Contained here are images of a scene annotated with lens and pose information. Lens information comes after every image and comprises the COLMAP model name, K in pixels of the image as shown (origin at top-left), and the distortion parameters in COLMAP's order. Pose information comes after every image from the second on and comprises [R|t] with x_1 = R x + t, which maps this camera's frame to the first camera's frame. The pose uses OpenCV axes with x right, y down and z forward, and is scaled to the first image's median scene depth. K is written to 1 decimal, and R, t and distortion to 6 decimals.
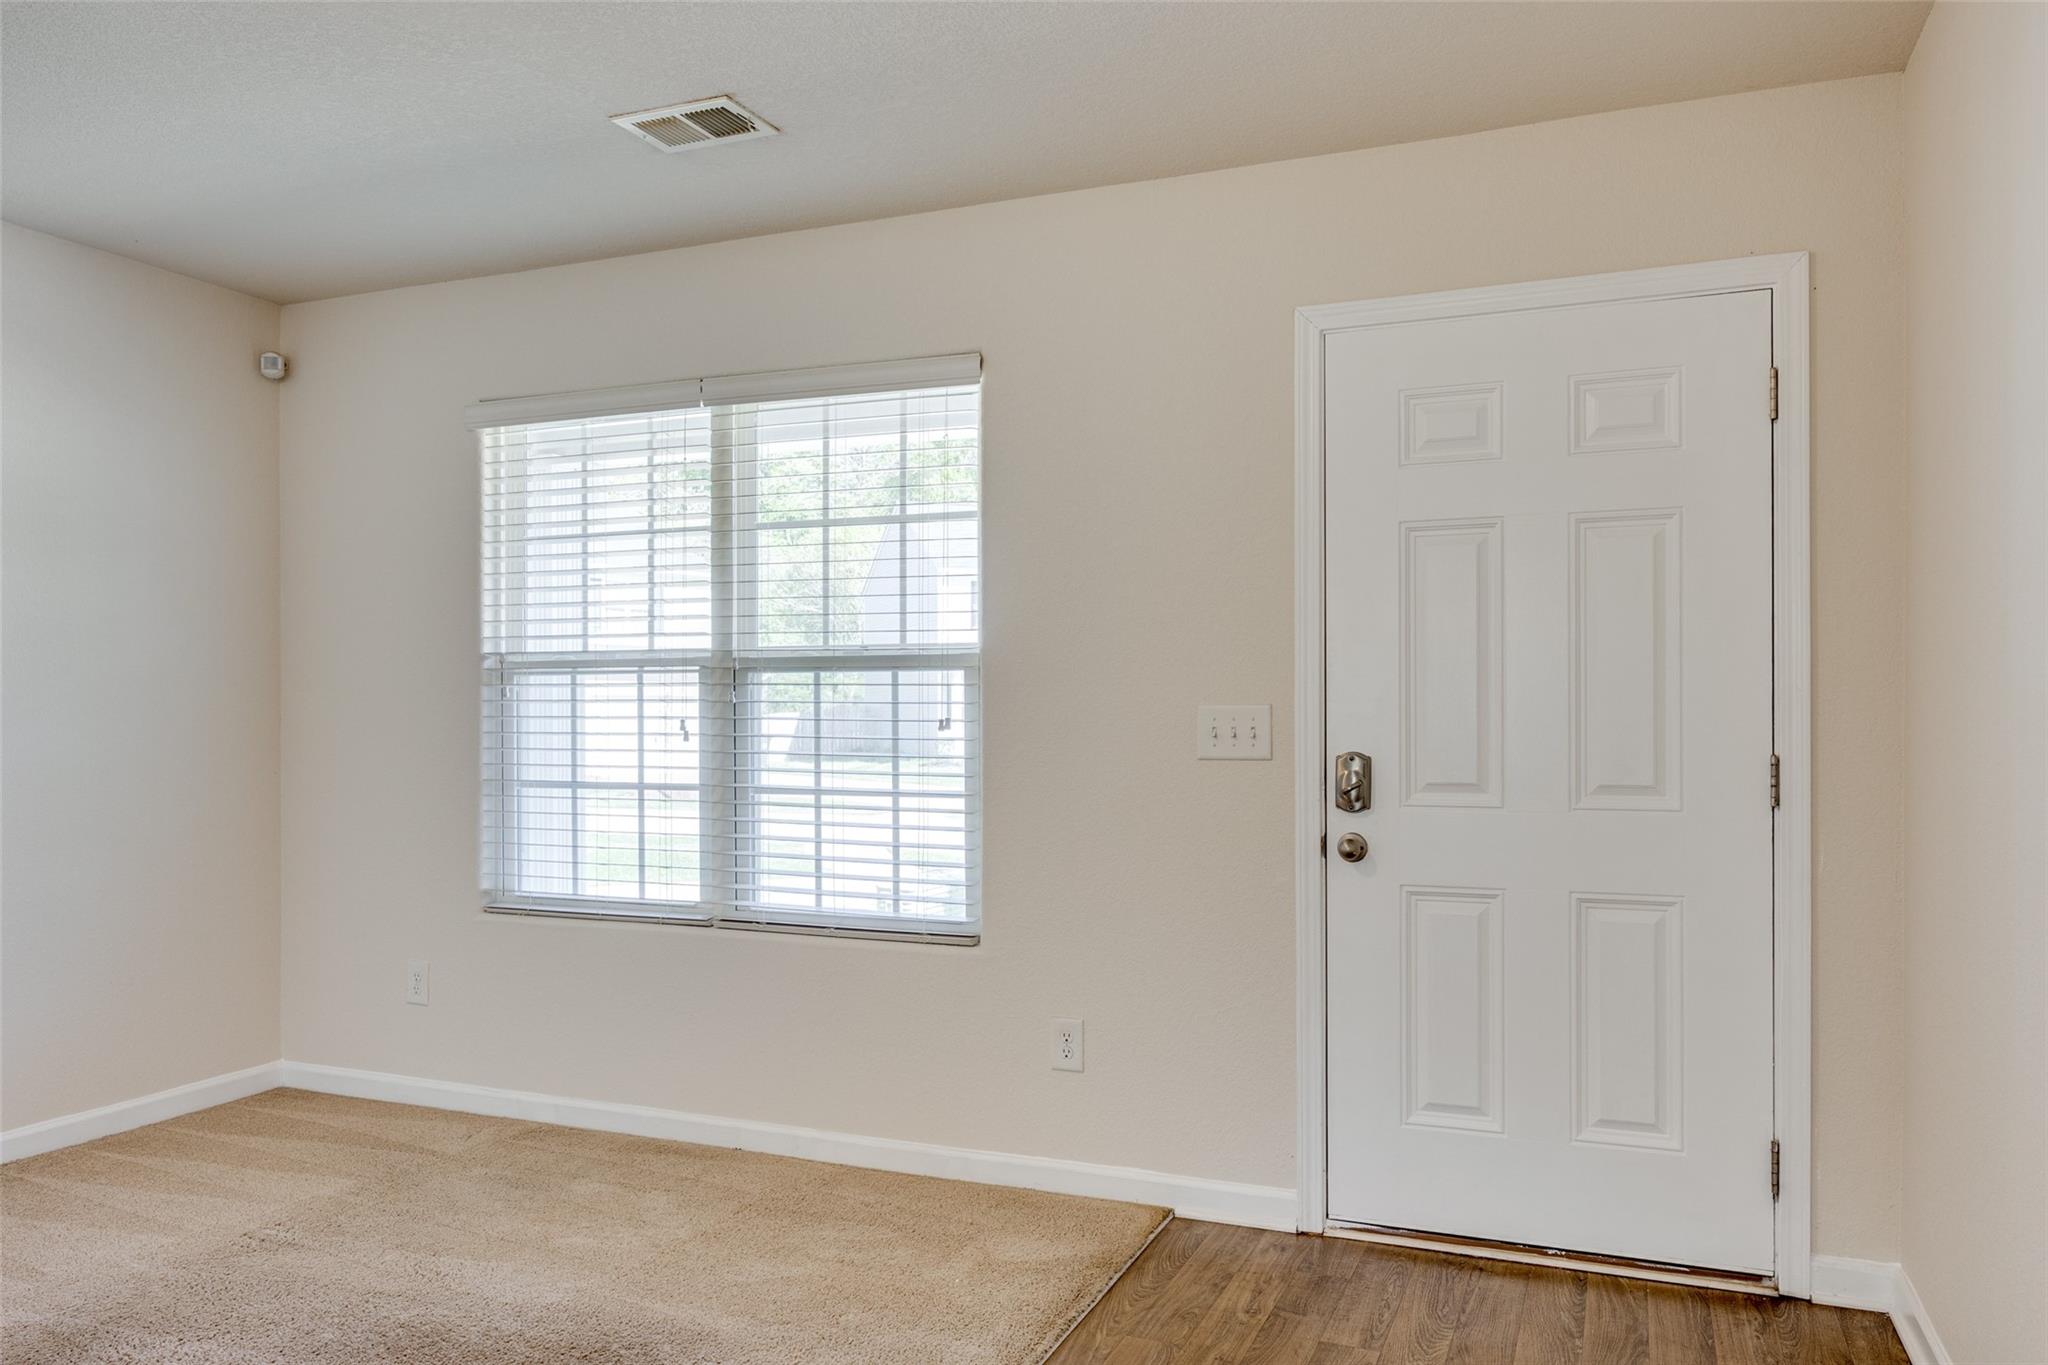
lens RADIAL K [[1445.7, 0, 1023.4], [0, 1445.7, 689.5], [0, 0, 1]] dist [-0.002170, 0.001528]
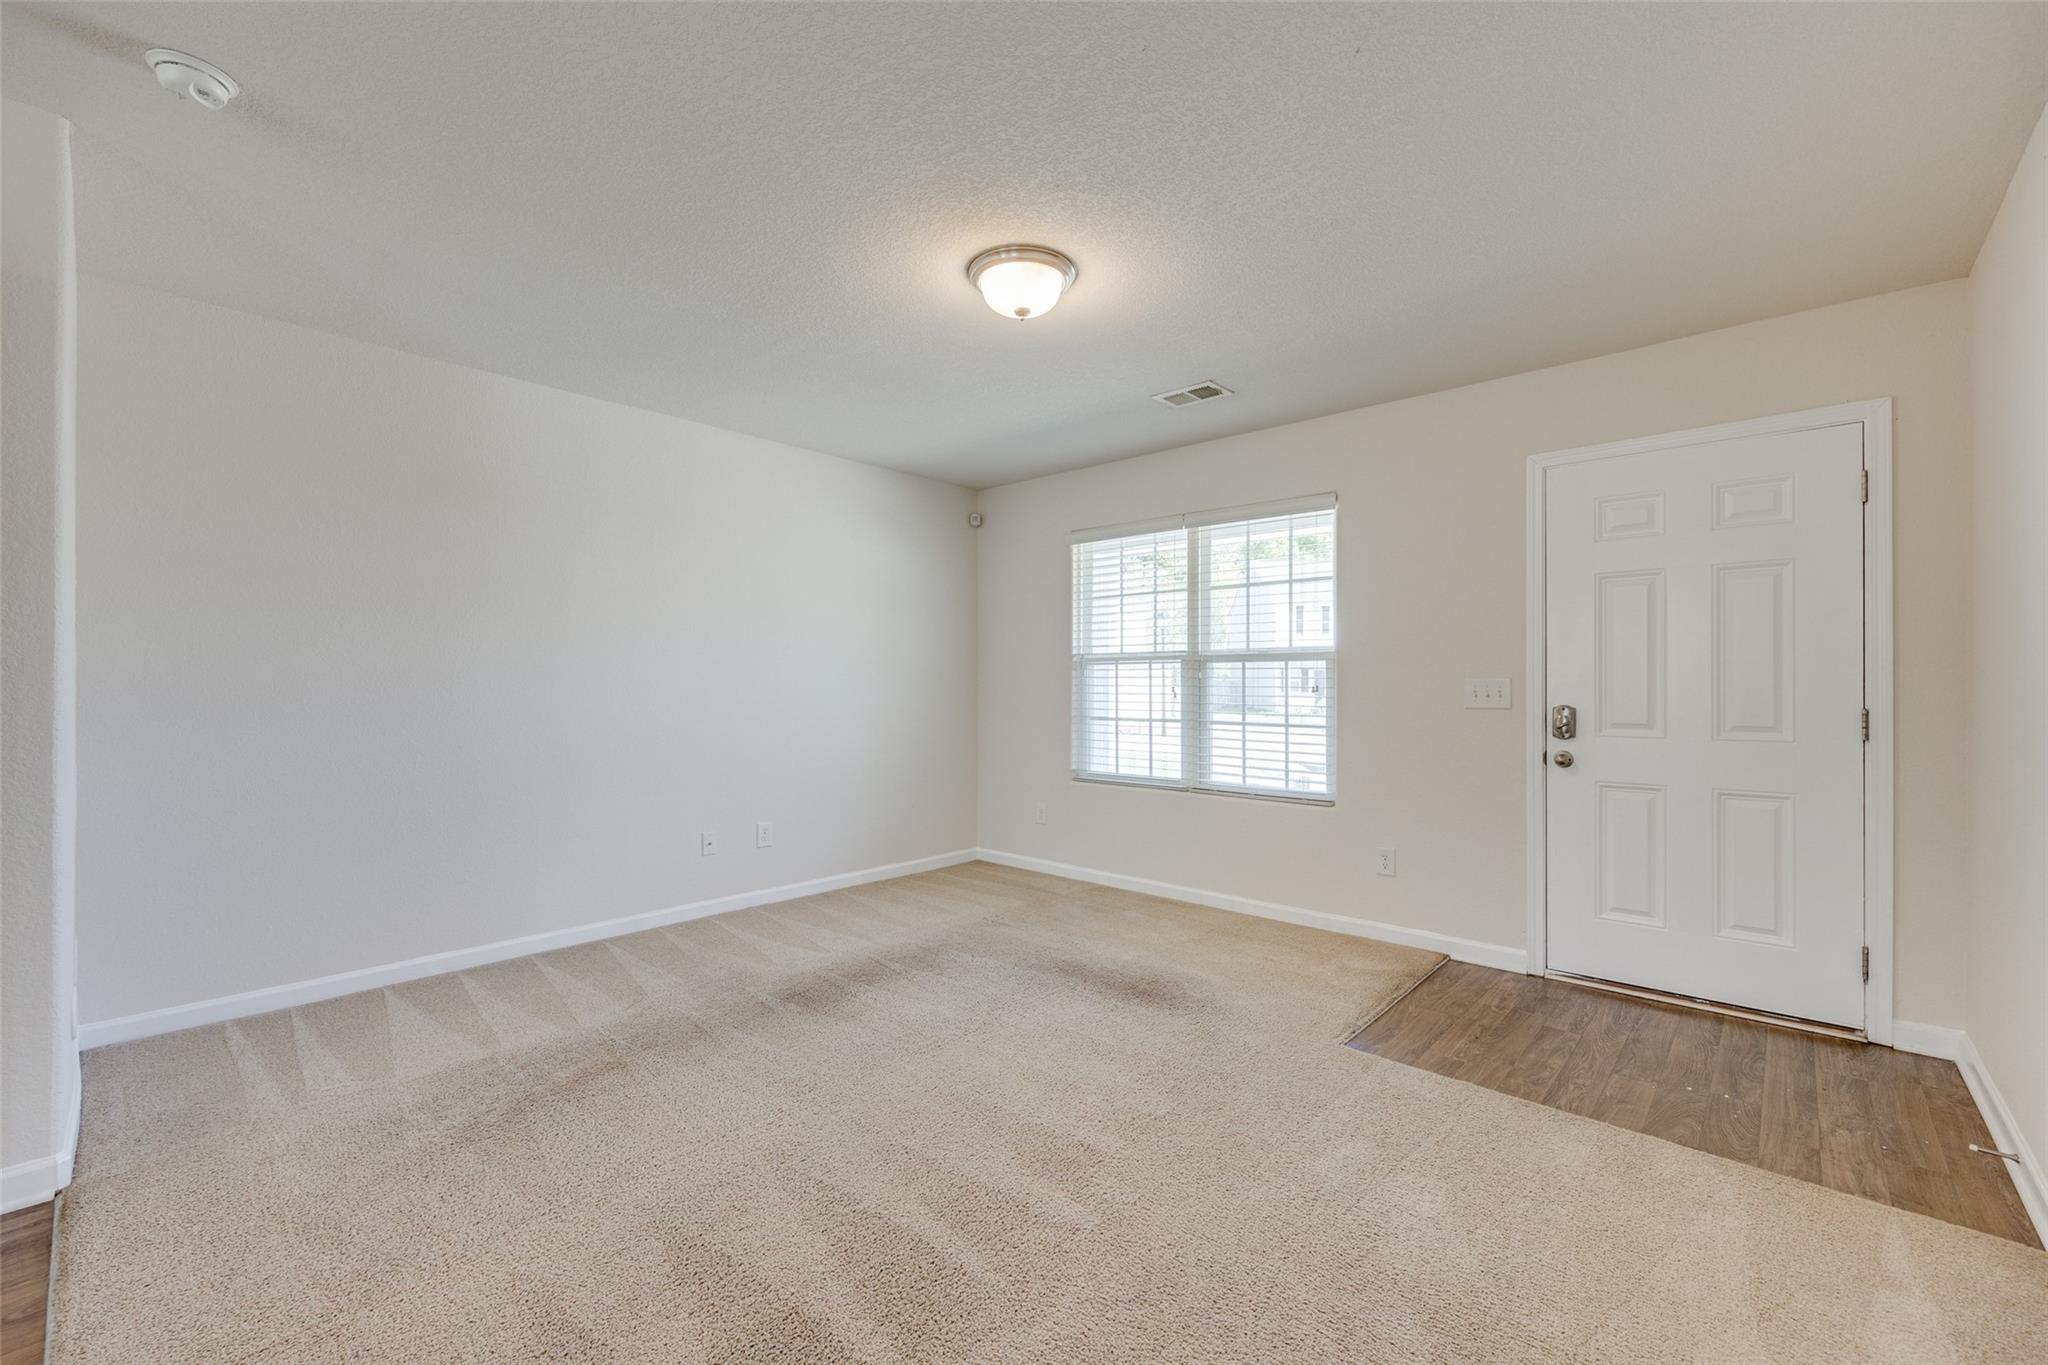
lens RADIAL K [[837.3, 0, 1027.1], [0, 837.3, 680.2], [0, 0, 1]] dist [0.002534, -0.001735]
pose [[0.942041, -0.000996, -0.335497, -0.046465], [0.004502, 0.999943, 0.009671, -0.000003], [0.335468, -0.010621, 0.941992, -0.184100]]
